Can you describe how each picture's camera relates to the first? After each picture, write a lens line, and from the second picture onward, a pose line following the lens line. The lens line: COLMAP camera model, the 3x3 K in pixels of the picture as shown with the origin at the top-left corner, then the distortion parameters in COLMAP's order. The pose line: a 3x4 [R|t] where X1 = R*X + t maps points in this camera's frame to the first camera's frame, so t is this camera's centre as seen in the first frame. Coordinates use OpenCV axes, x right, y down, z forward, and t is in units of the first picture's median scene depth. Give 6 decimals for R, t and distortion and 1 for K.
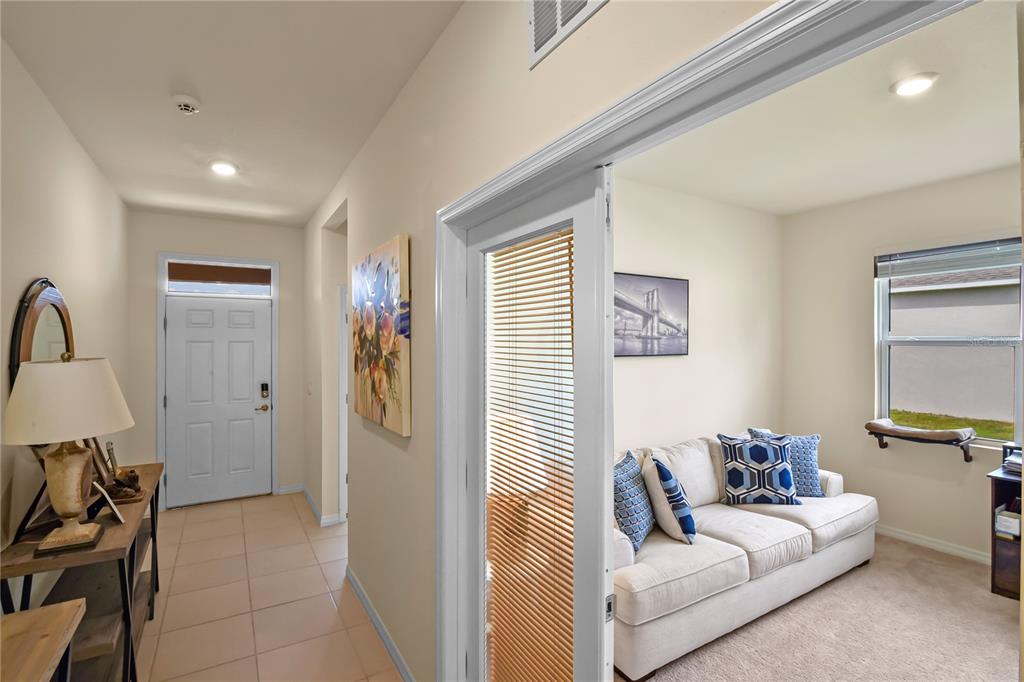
lens RADIAL K [[477.9, 0, 512.0], [0, 477.9, 341.0], [0, 0, 1]] dist [-0.018115, 0.000466]
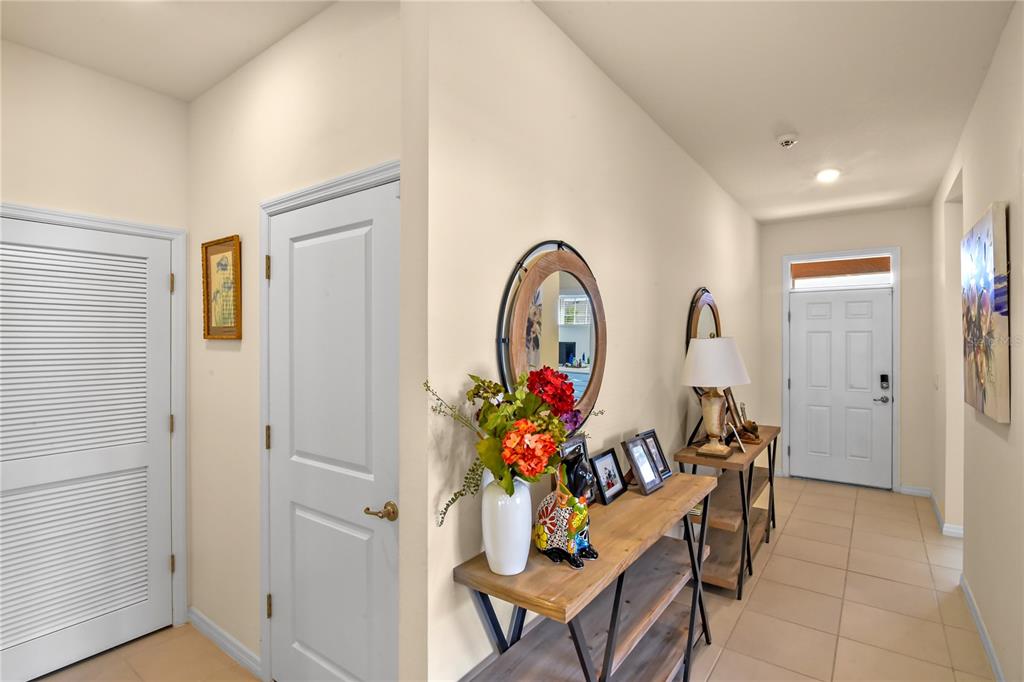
lens RADIAL K [[502.7, 0, 512.0], [0, 502.7, 341.0], [0, 0, 1]] dist [-0.012399, -0.000346]
pose [[0.391725, 0.001651, -0.920081, 0.250249], [0.002927, 0.999991, 0.003041, 0.032929], [0.920077, -0.003885, 0.391717, -0.206694]]
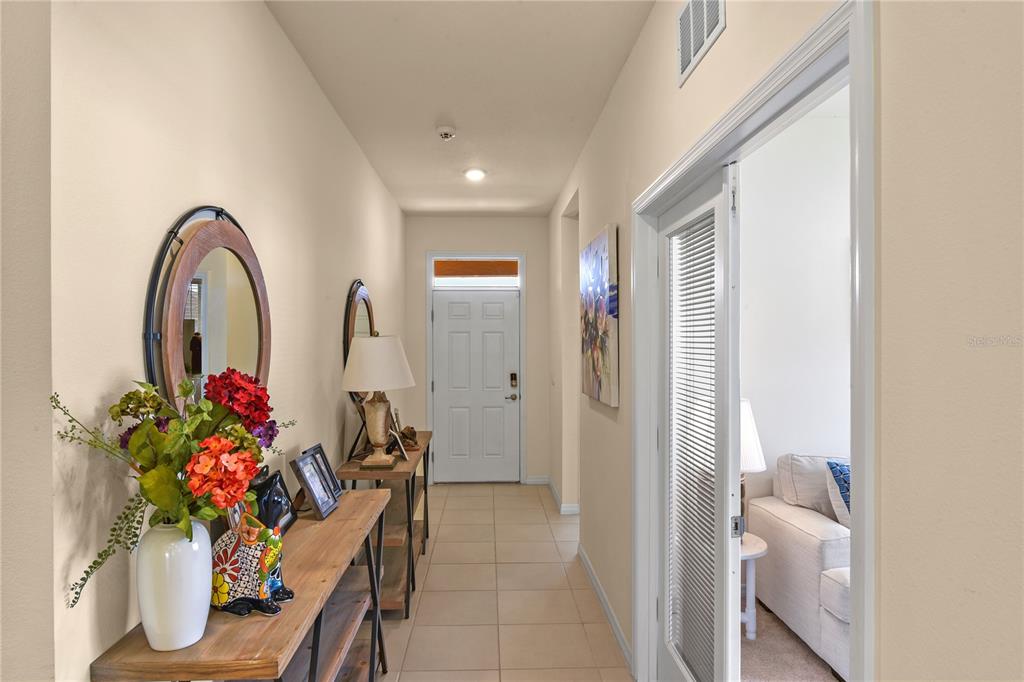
lens RADIAL K [[611.7, 0, 514.2], [0, 611.7, 347.7], [0, 0, 1]] dist [-0.000968, -0.000076]
pose [[0.878986, 0.002901, -0.476840, 0.219821], [0.003262, 0.999922, 0.012095, 0.039780], [0.476837, -0.012186, 0.878907, -0.312209]]
